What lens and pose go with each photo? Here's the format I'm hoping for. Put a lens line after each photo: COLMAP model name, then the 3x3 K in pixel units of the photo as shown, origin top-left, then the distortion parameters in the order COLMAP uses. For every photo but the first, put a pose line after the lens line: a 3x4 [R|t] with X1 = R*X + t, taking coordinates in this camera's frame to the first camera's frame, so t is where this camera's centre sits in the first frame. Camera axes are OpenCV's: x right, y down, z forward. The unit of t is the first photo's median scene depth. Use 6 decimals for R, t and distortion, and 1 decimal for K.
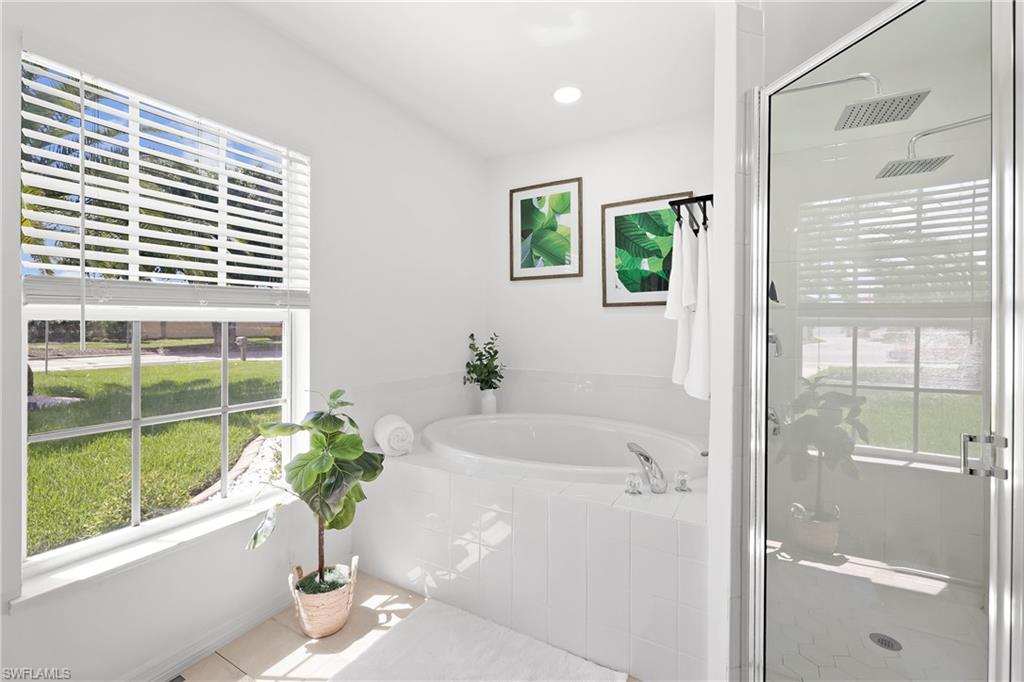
lens RADIAL K [[440.2, 0, 517.9], [0, 440.2, 328.6], [0, 0, 1]] dist [0.002534, 0.000015]
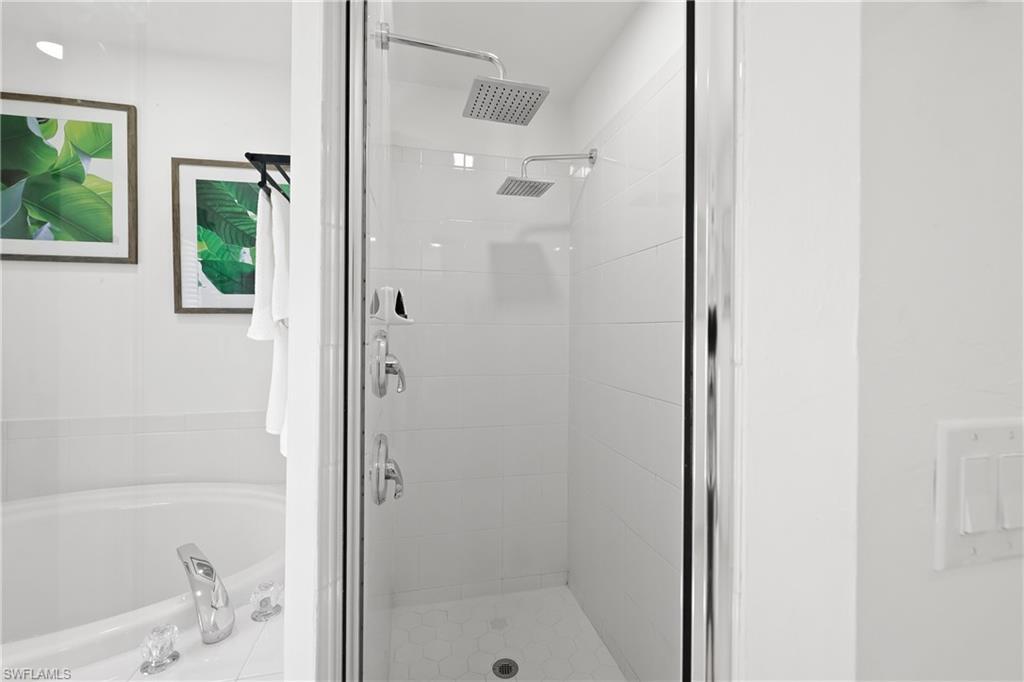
lens RADIAL K [[440.2, 0, 517.9], [0, 440.2, 328.6], [0, 0, 1]] dist [0.002534, 0.000015]
pose [[0.732741, 0.005391, 0.680487, 0.121492], [0.001198, 0.999957, -0.009212, -0.019518], [-0.680507, 0.007565, 0.732703, 0.170397]]
